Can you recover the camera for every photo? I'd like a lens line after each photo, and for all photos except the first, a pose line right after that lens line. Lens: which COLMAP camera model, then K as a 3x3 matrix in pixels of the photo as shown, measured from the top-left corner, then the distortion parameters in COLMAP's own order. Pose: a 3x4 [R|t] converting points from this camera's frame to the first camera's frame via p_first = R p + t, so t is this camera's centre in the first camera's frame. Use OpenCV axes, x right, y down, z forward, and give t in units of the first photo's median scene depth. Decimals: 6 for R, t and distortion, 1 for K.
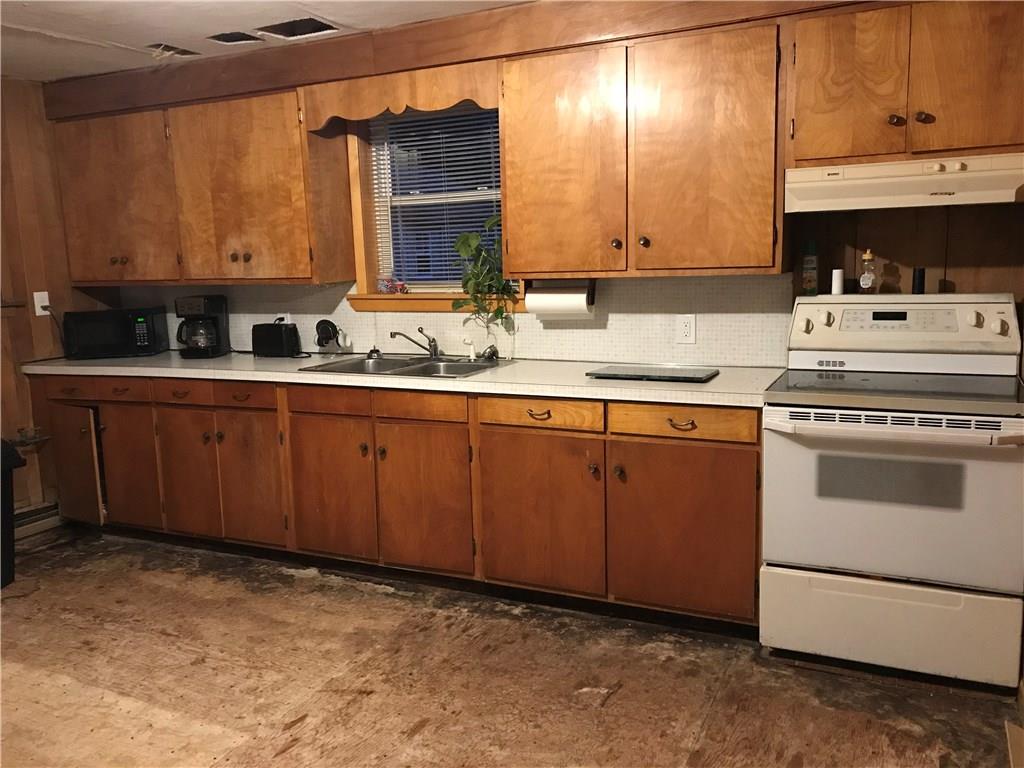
lens RADIAL K [[846.0, 0, 520.7], [0, 846.0, 384.8], [0, 0, 1]] dist [0.035560, -0.027833]
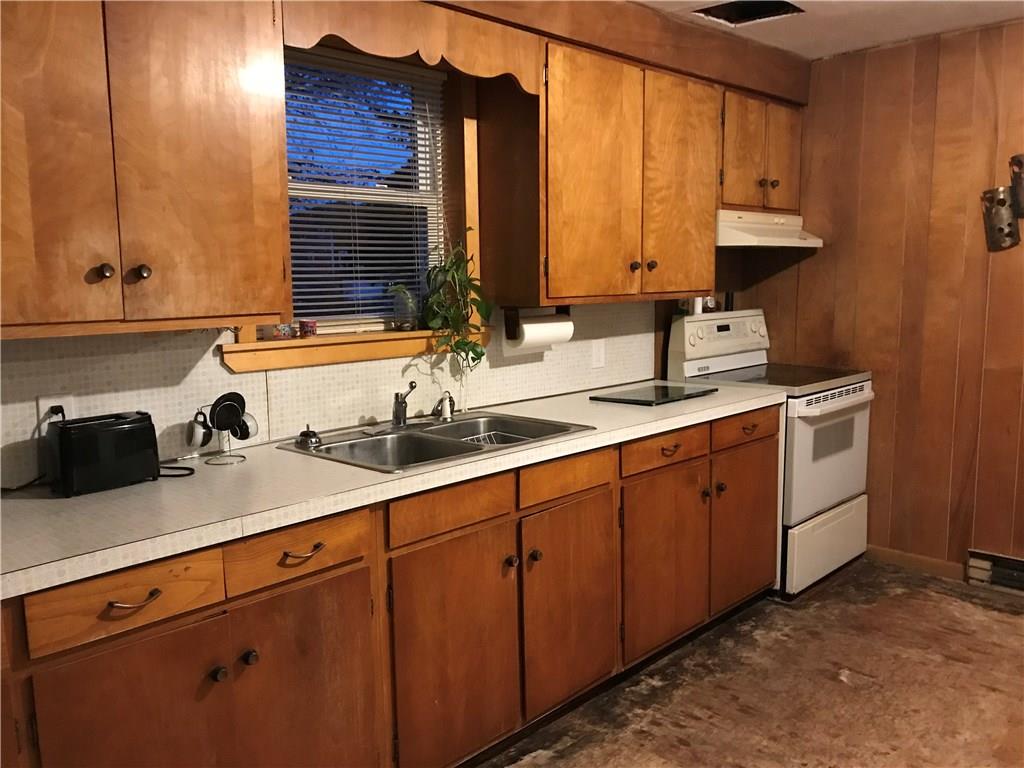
lens RADIAL K [[846.0, 0, 519.3], [0, 846.0, 383.8], [0, 0, 1]] dist [0.035560, -0.027833]
pose [[0.316016, -0.097768, 0.943703, -0.895576], [0.150182, 0.987290, 0.051992, -0.108881], [-0.936792, 0.125297, 0.326682, 0.858009]]
